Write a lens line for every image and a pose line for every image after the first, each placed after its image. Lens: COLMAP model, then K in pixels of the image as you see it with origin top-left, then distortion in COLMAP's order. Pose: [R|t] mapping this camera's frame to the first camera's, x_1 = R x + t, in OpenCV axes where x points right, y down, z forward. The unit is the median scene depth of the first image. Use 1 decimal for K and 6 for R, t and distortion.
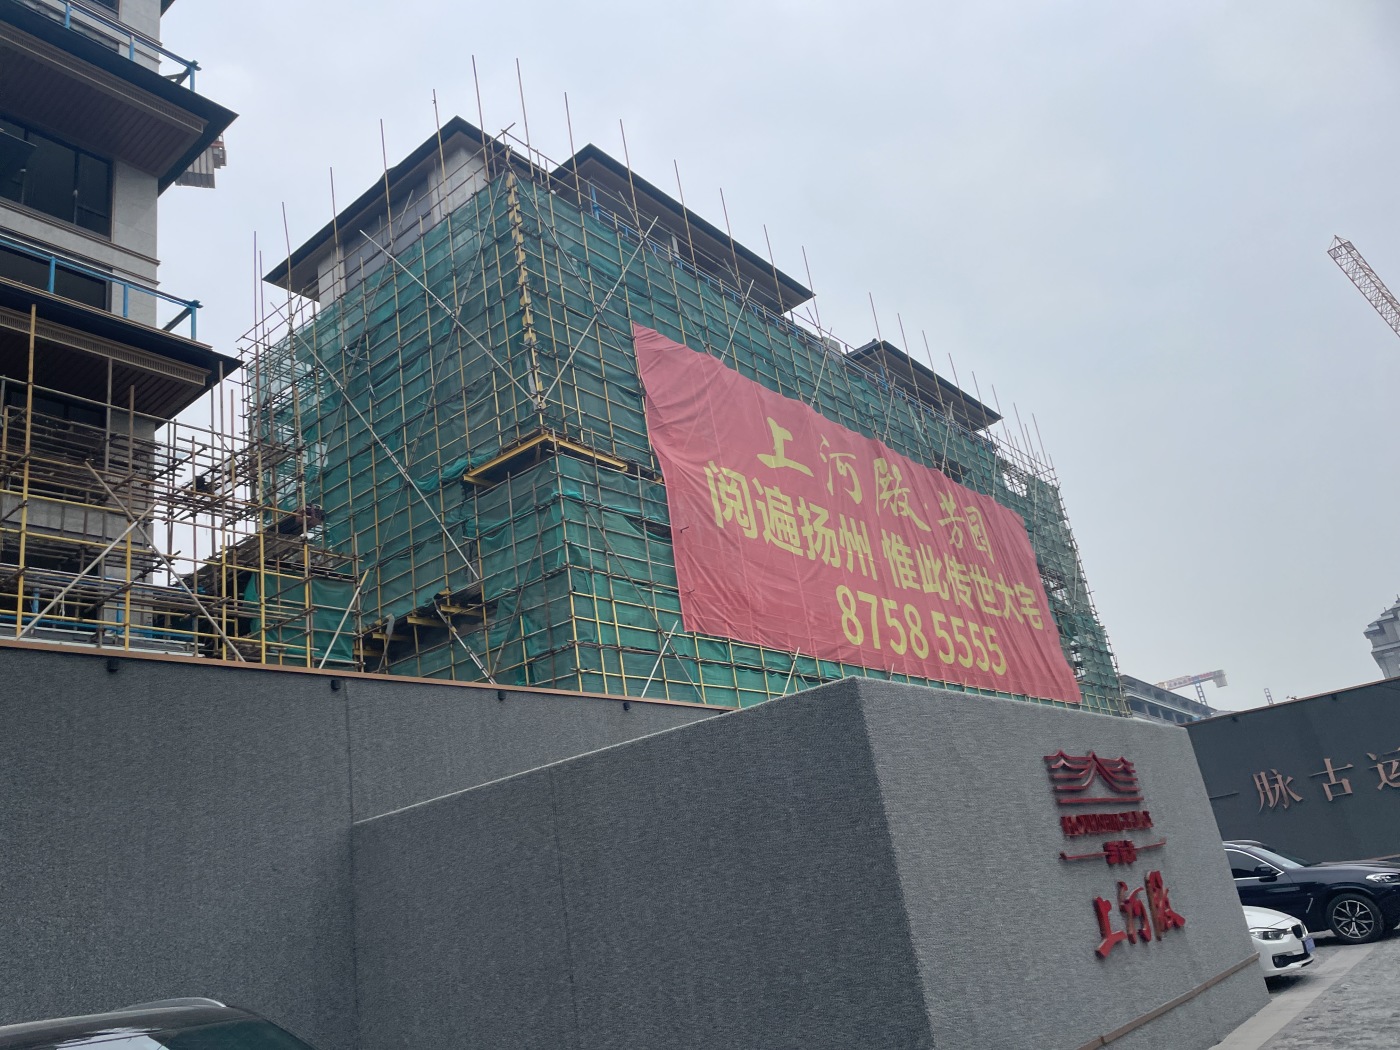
lens RADIAL K [[1051.6, 0, 693.4], [0, 1051.6, 562.4], [0, 0, 1]] dist [0.086271, 0.000895]
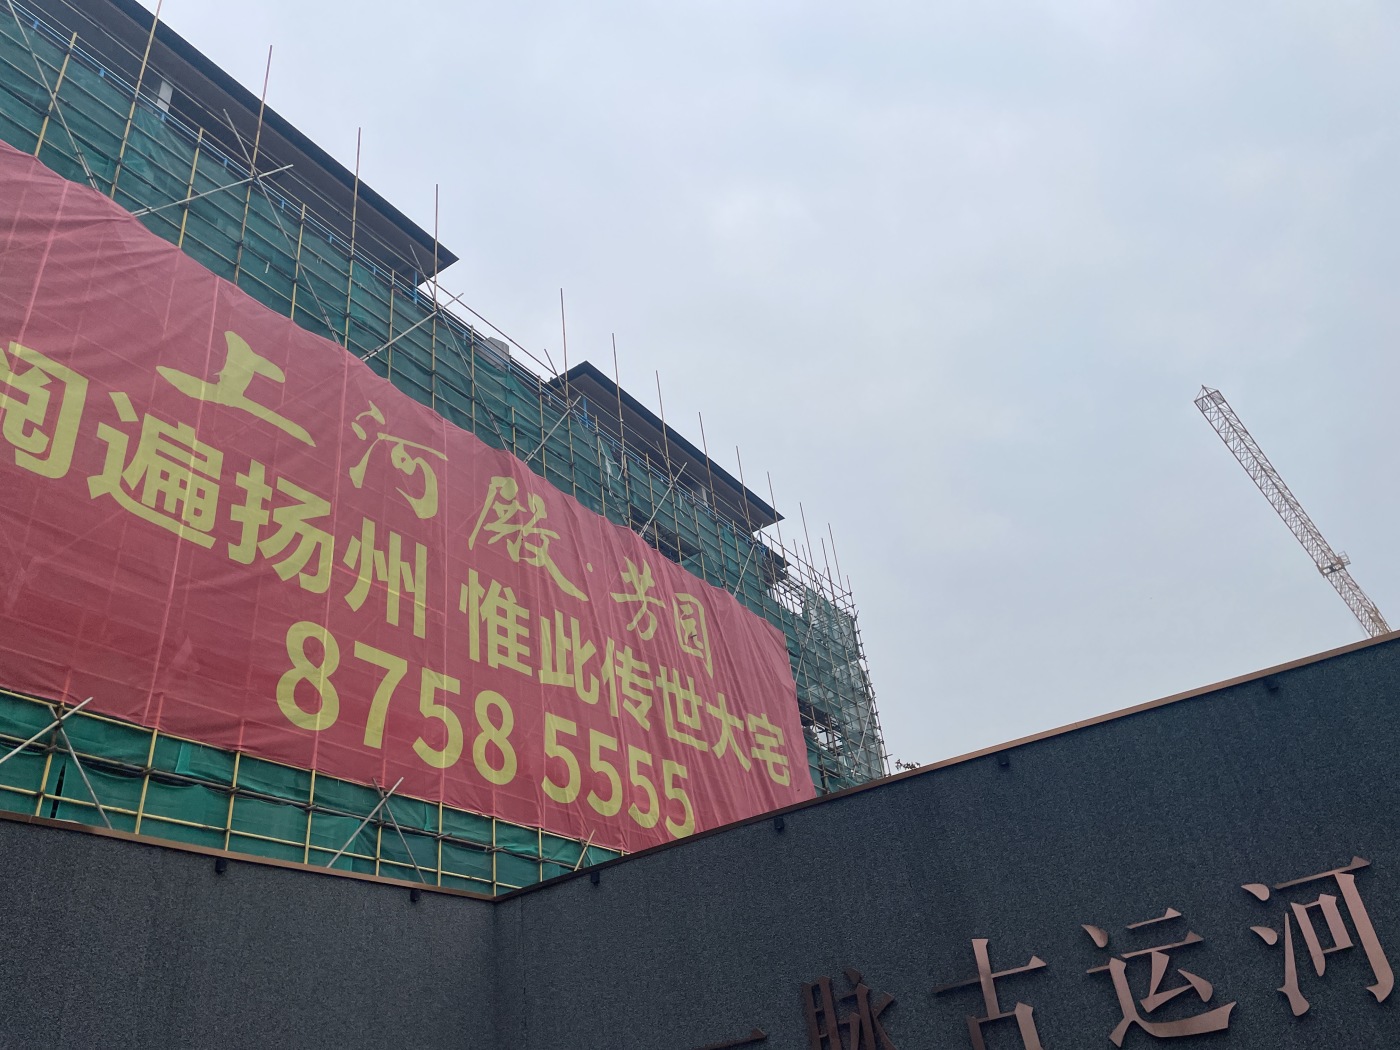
lens RADIAL K [[1070.5, 0, 700.0], [0, 1070.5, 525.0], [0, 0, 1]] dist [0.087519, -0.111877]
pose [[0.994020, 0.081950, 0.072165, 0.269517], [-0.063366, 0.971129, -0.229987, 0.080883], [-0.088929, 0.224039, 0.970514, 0.378633]]
